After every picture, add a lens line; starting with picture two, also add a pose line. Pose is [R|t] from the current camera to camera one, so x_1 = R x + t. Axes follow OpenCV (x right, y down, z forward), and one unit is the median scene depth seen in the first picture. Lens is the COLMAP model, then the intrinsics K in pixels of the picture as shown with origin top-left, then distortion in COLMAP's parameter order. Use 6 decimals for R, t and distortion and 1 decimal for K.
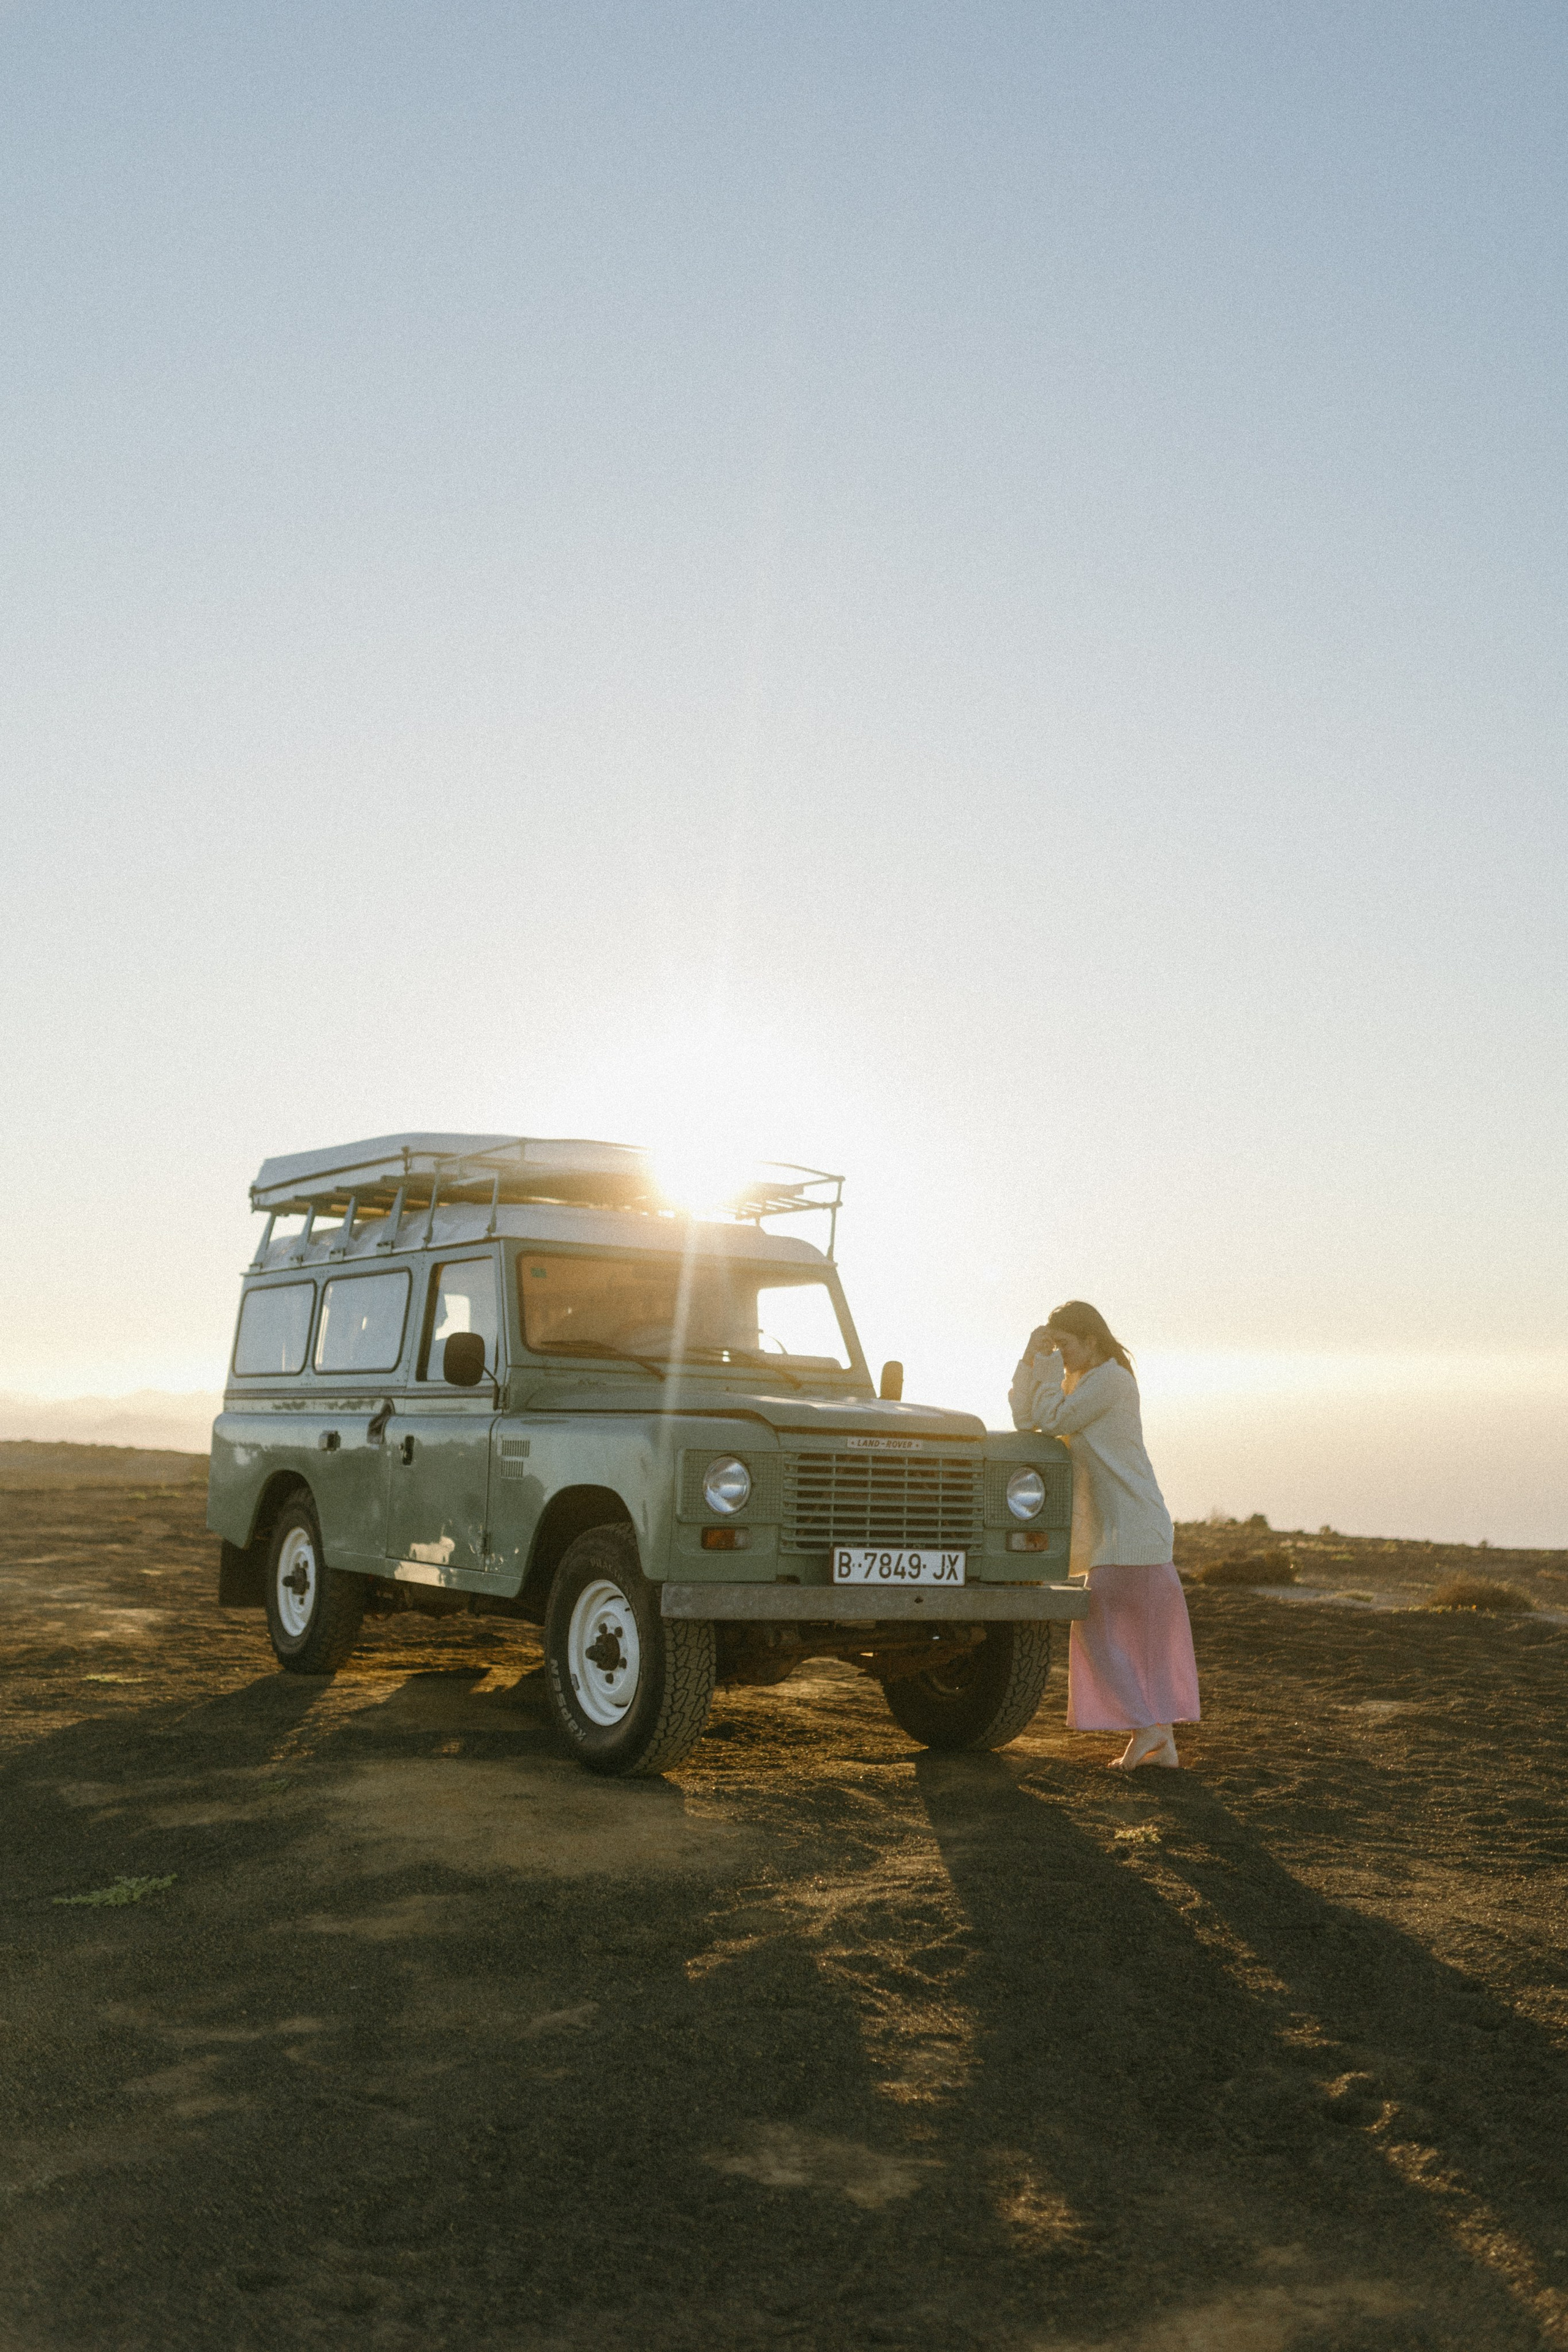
lens RADIAL K [[2245.1, 0, 784.0], [0, 2245.1, 1176.0], [0, 0, 1]] dist [-0.063569, 0.003777]
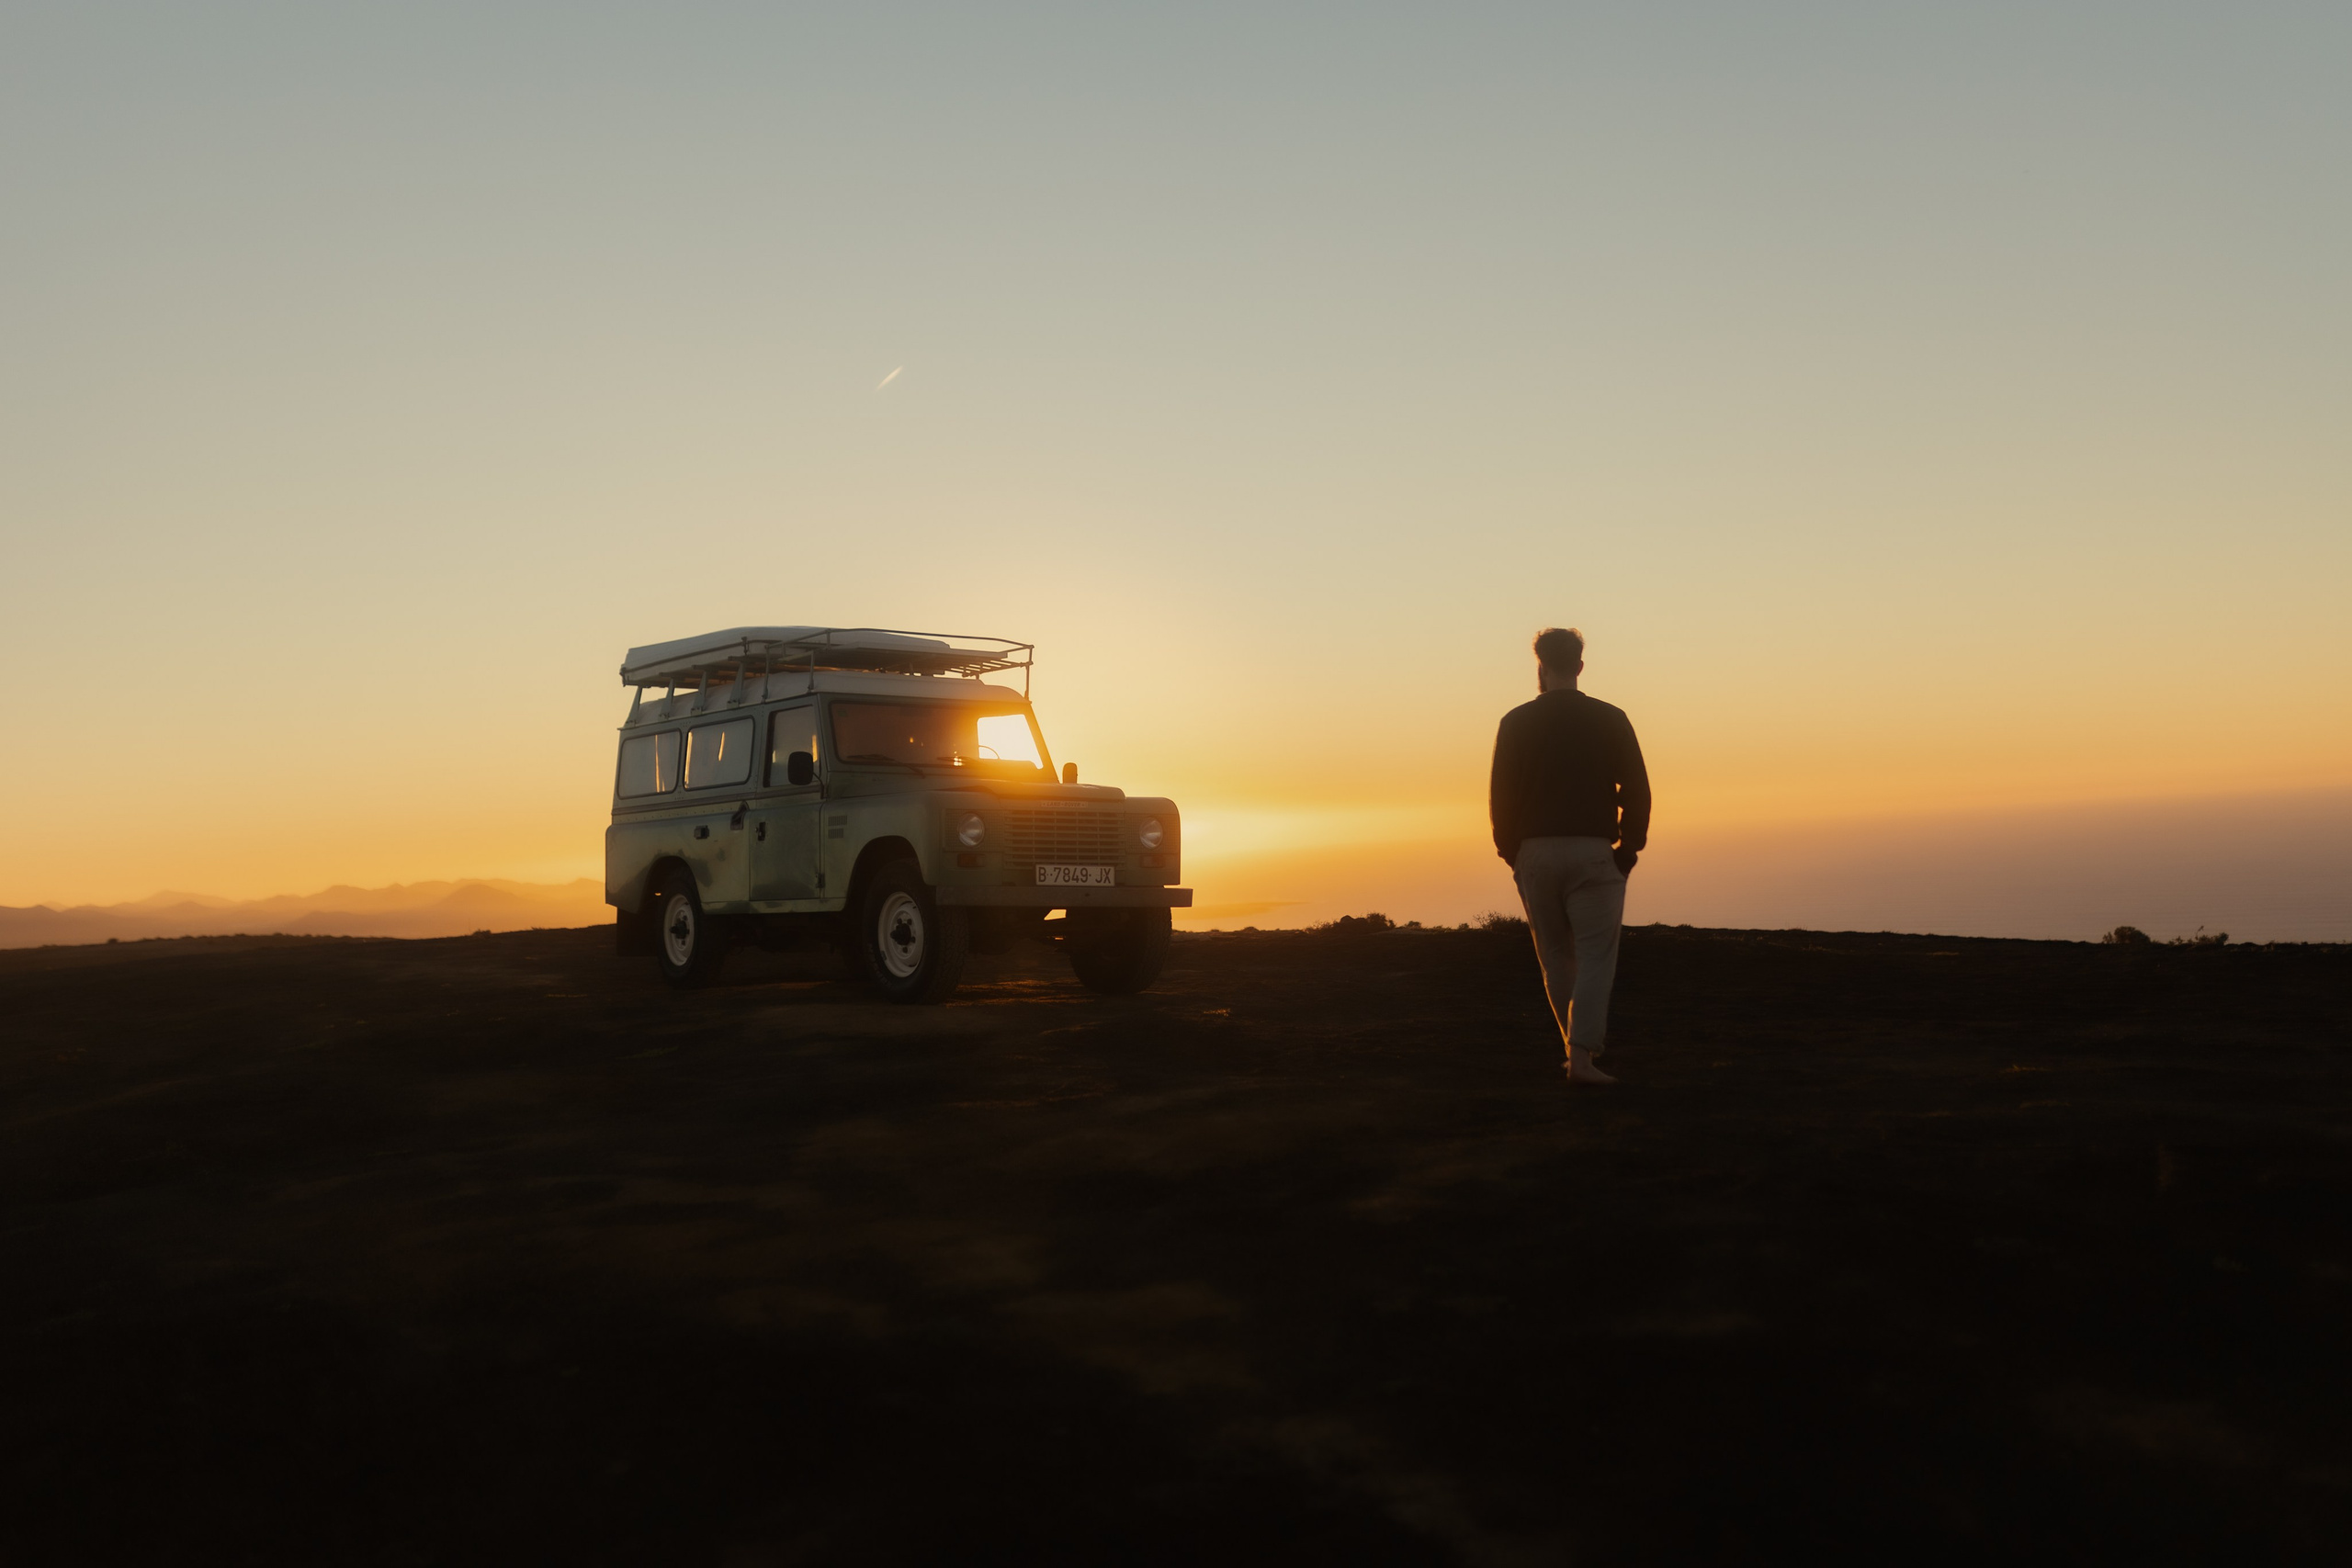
lens RADIAL K [[2244.9, 0, 1176.0], [0, 2244.9, 784.0], [0, 0, 1]] dist [-0.063569, 0.003777]
pose [[0.995437, -0.041615, 0.085863, -0.013381], [0.036223, 0.997329, 0.063433, 0.000935], [-0.088273, -0.060033, 0.994286, -0.608344]]
